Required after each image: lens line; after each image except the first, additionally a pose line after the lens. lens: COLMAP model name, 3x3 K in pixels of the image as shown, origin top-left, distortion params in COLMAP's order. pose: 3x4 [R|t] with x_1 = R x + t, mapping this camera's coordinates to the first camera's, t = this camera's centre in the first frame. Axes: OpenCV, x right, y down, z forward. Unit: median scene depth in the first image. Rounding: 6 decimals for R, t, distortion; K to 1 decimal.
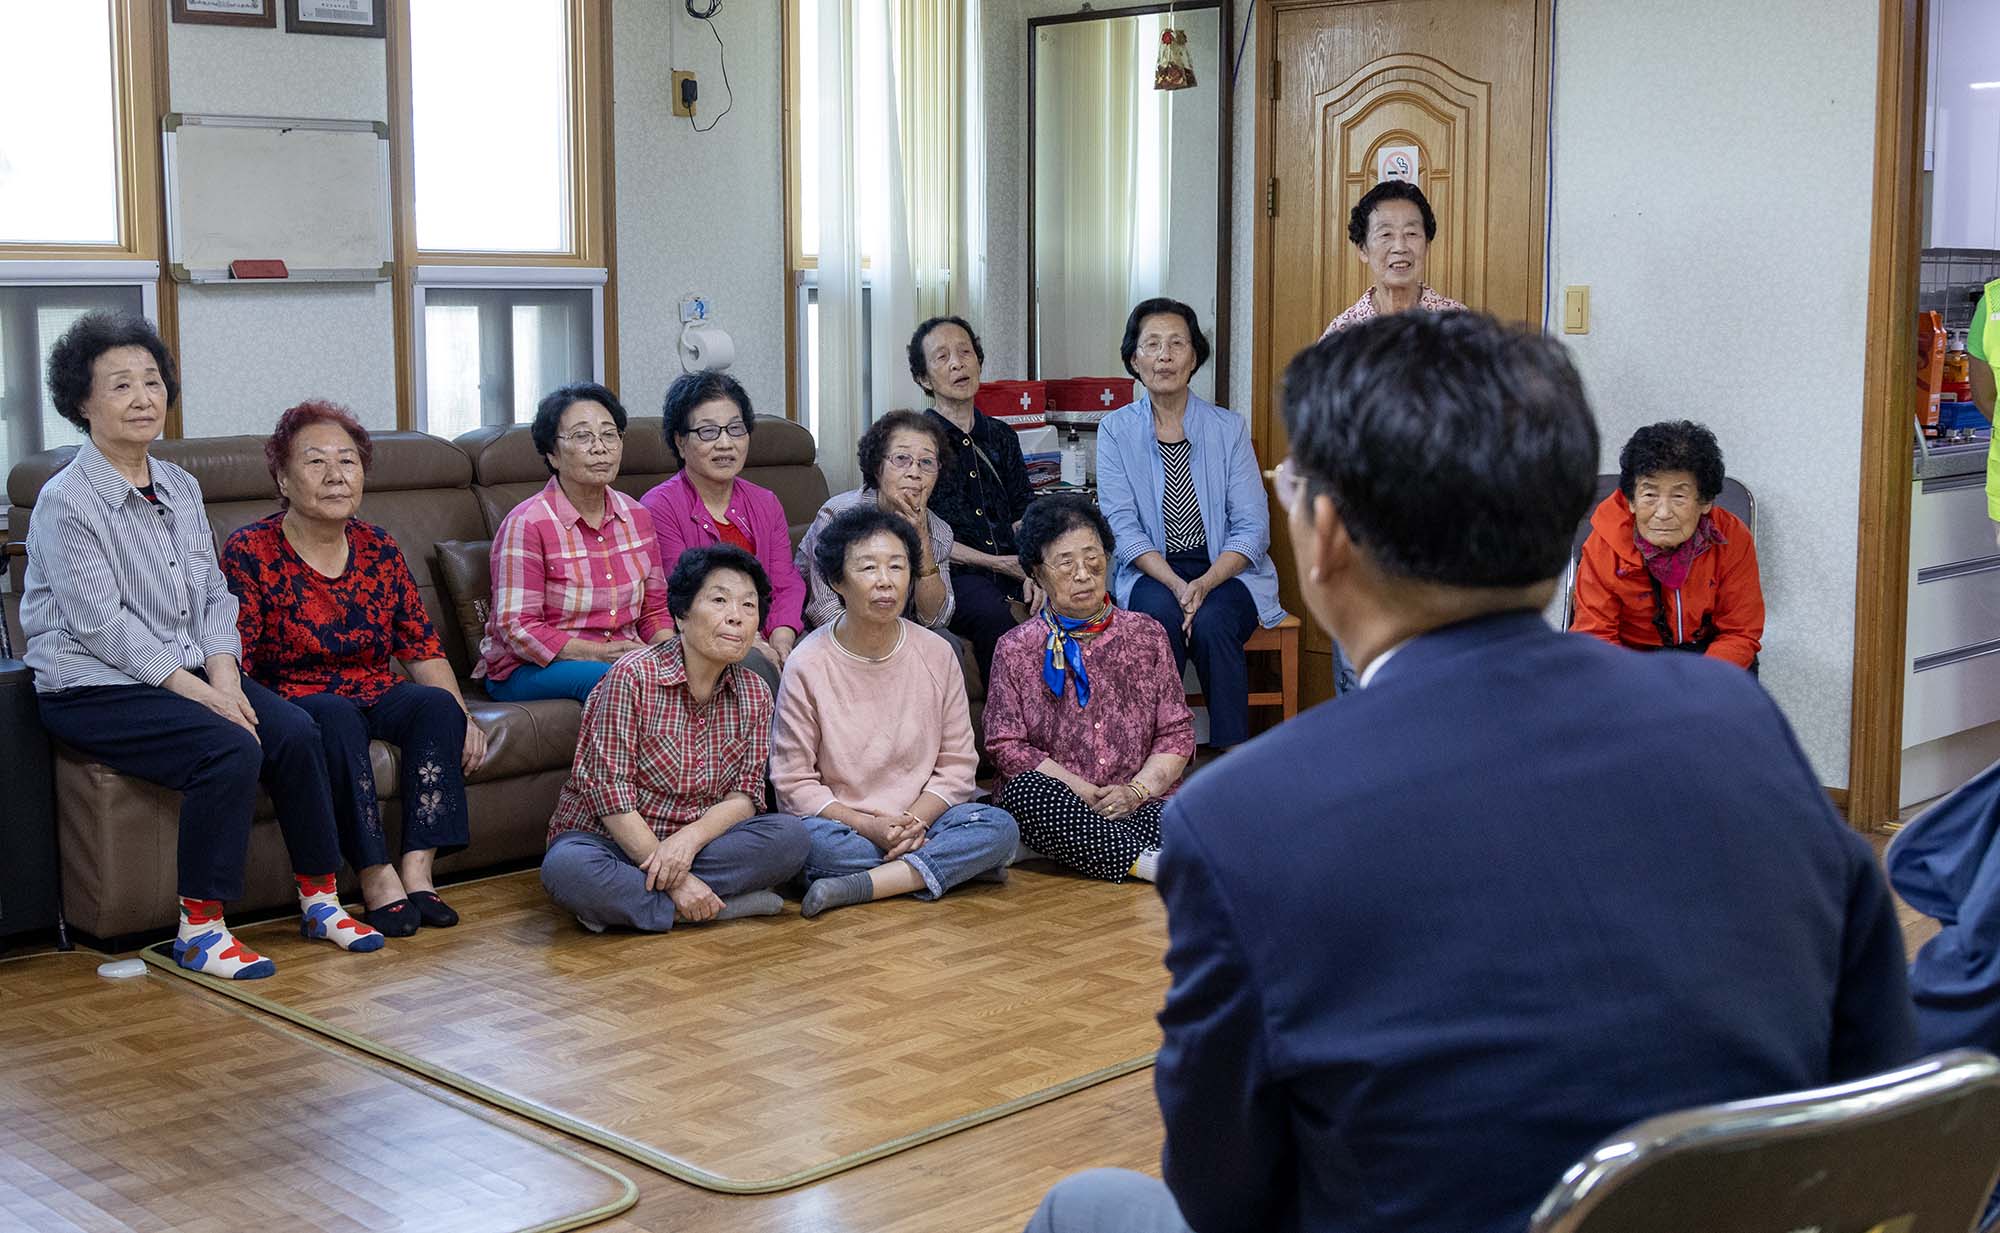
lens RADIAL K [[2464.6, 0, 1003.0], [0, 2464.6, 605.1], [0, 0, 1]] dist [-0.025664, 0.000000]
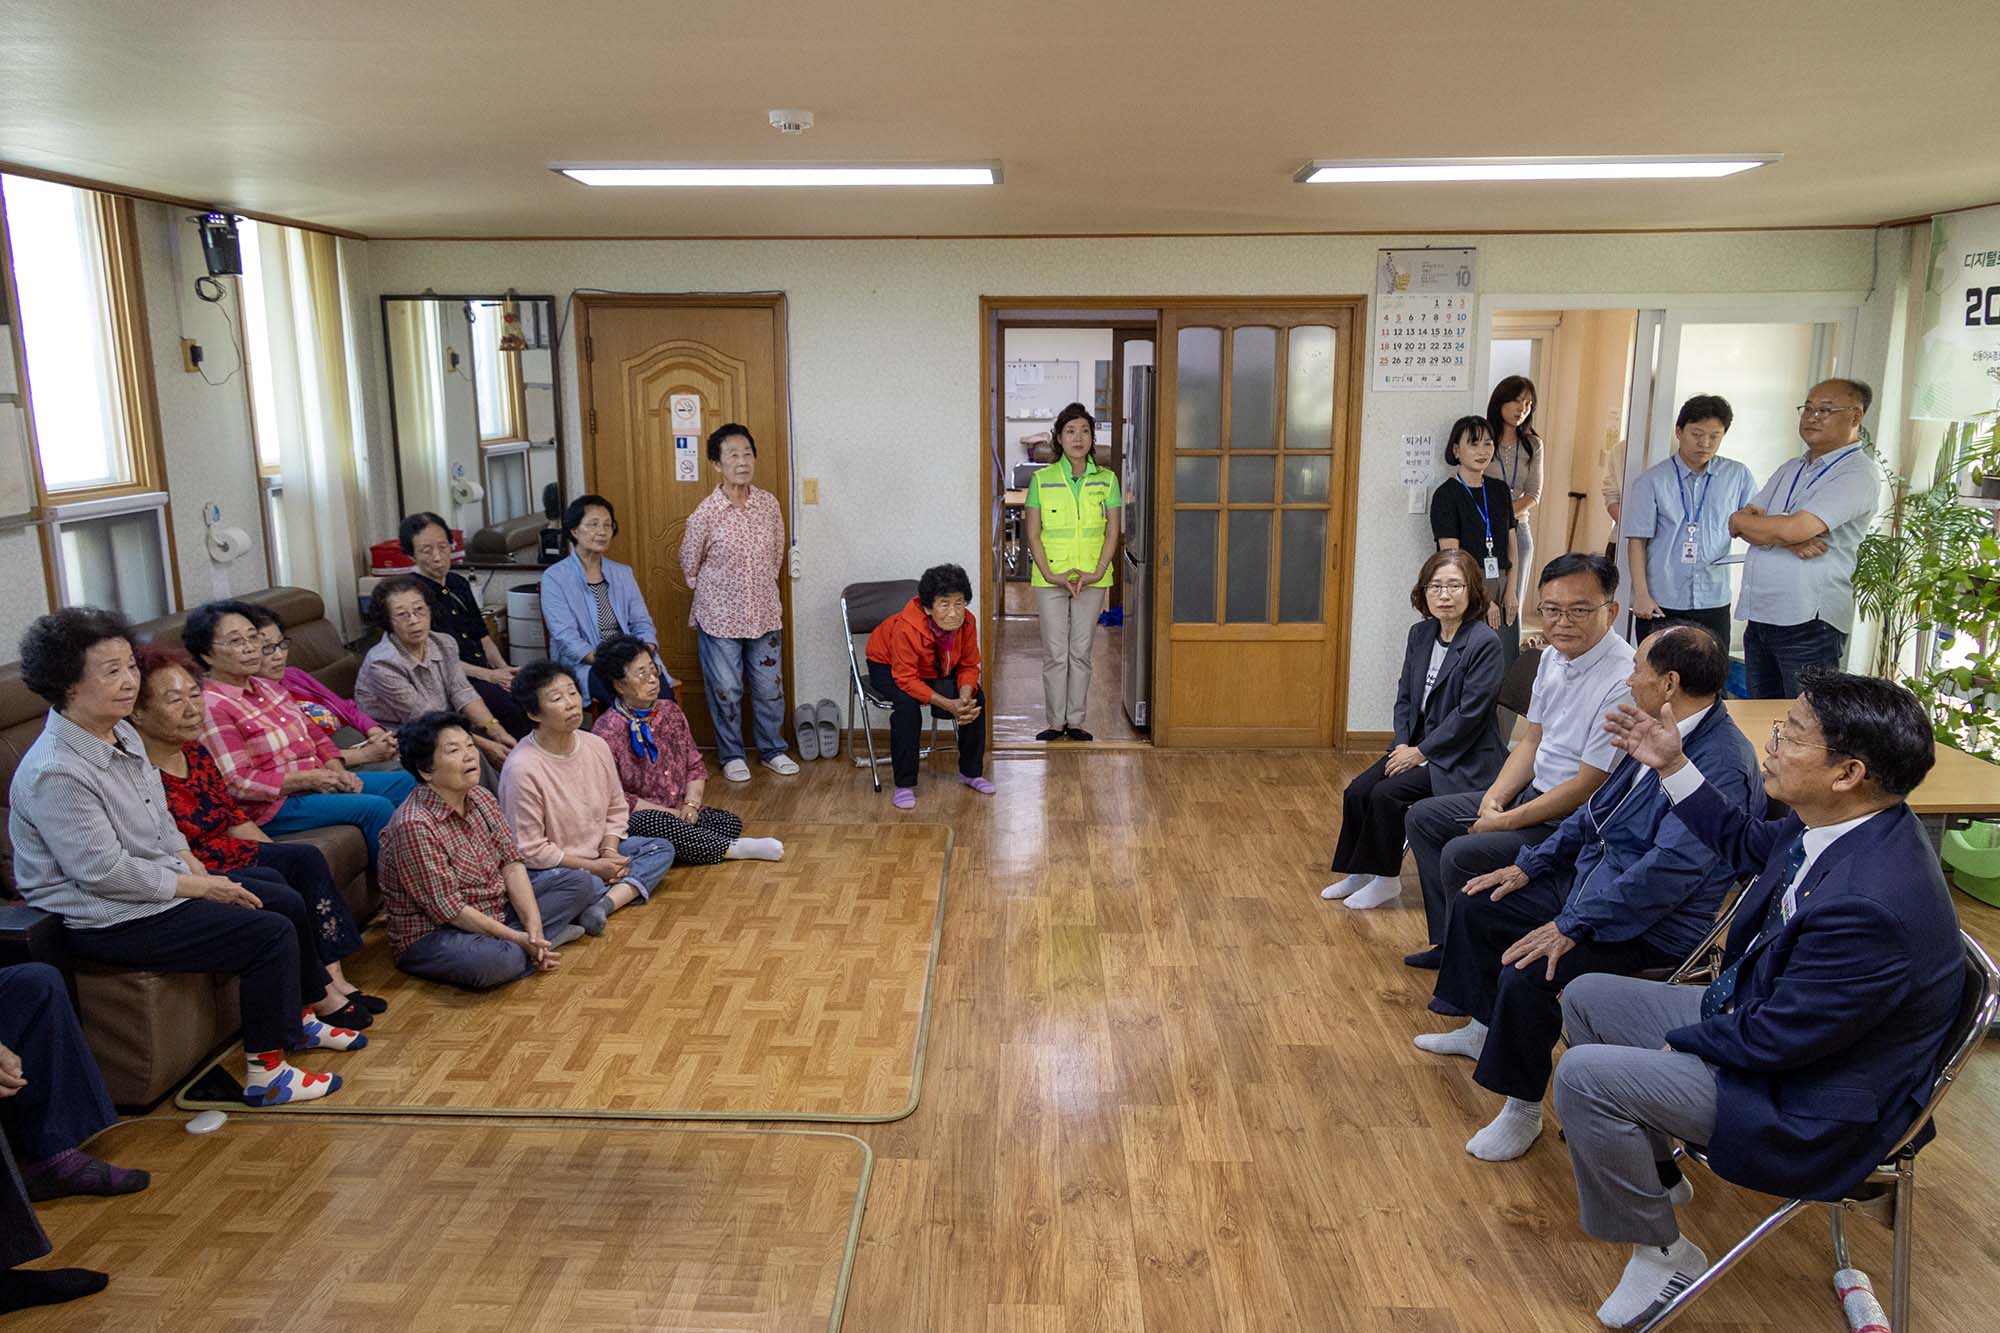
lens RADIAL K [[1400.3, 0, 995.6], [0, 1400.3, 680.9], [0, 0, 1]] dist [-0.005287, 0.003698]
pose [[0.729237, -0.146504, 0.668393, -0.418256], [0.081177, 0.988435, 0.128087, -0.113593], [-0.679429, -0.039148, 0.732696, 0.160476]]
